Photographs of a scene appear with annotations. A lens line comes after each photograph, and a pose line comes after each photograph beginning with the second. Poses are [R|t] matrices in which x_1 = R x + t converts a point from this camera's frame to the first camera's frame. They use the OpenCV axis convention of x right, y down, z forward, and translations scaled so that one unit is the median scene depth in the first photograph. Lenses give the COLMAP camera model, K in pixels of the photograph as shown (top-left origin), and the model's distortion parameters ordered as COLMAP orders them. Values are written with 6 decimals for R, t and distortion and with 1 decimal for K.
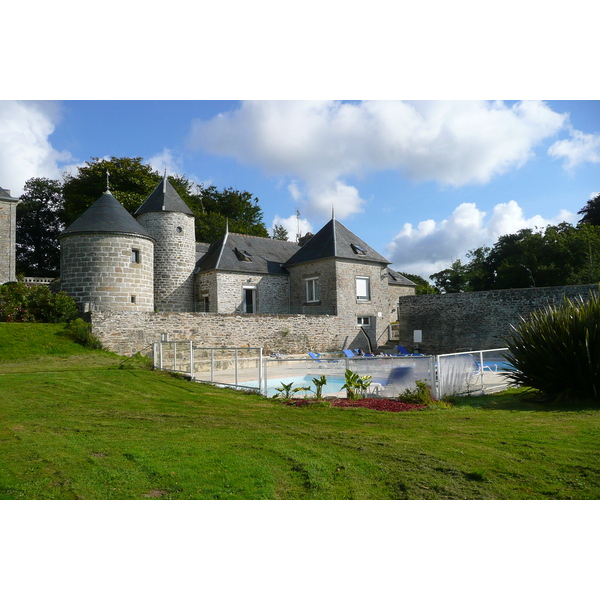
lens RADIAL K [[477.3, 0, 300.3], [0, 477.3, 298.7], [0, 0, 1]] dist [-0.032154, 0.019335]
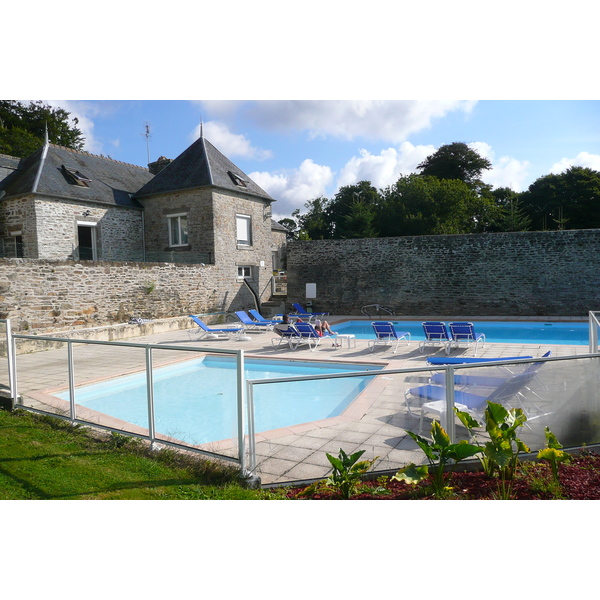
lens RADIAL K [[477.3, 0, 299.7], [0, 477.3, 303.0], [0, 0, 1]] dist [-0.032154, 0.019335]
pose [[0.936760, -0.019598, 0.349422, -0.059425], [-0.020437, 0.993664, 0.110522, 0.008850], [-0.349374, -0.110674, 0.930424, 0.229609]]
